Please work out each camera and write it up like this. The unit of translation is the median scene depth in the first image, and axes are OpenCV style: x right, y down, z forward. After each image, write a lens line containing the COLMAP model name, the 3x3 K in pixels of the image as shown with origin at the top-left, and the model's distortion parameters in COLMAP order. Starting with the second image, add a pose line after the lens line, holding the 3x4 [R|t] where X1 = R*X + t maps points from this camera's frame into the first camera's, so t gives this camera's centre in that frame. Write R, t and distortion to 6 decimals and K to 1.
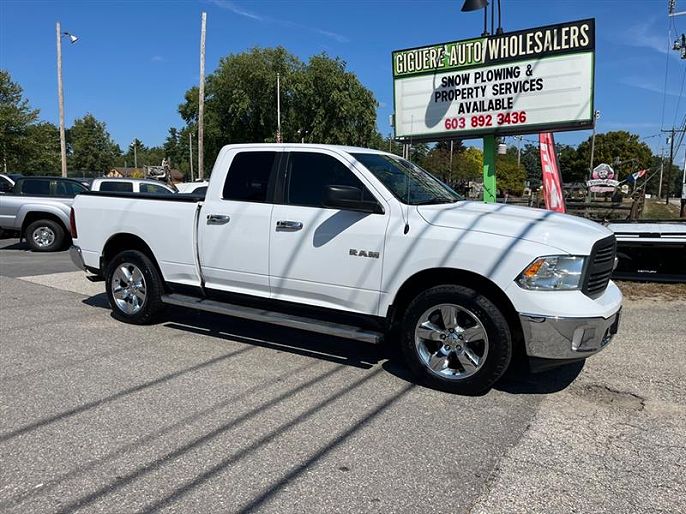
lens RADIAL K [[513.5, 0, 343.0], [0, 513.5, 257.0], [0, 0, 1]] dist [0.059495, -0.071324]
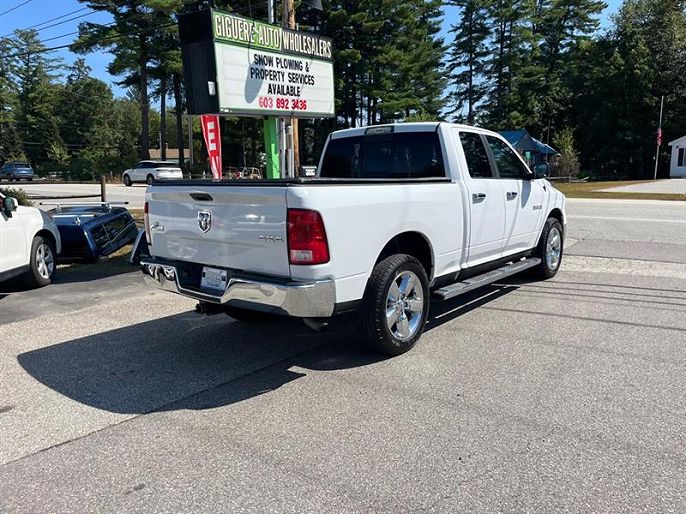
lens RADIAL K [[513.5, 0, 343.0], [0, 513.5, 257.0], [0, 0, 1]] dist [0.059495, -0.071324]
pose [[0.154616, -0.186399, 0.970232, -0.897447], [0.137512, 0.976542, 0.165697, -0.112503], [-0.978358, 0.107799, 0.176621, 0.750265]]
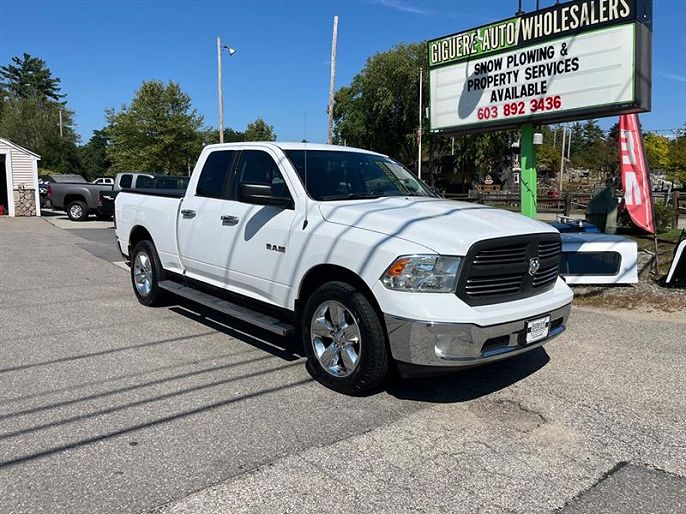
lens RADIAL K [[513.5, 0, 343.0], [0, 513.5, 257.0], [0, 0, 1]] dist [0.059495, -0.071324]
pose [[0.954990, 0.031947, -0.294913, 0.271119], [-0.029400, 0.999482, 0.013069, -0.003461], [0.295178, -0.003811, 0.955435, 0.032959]]
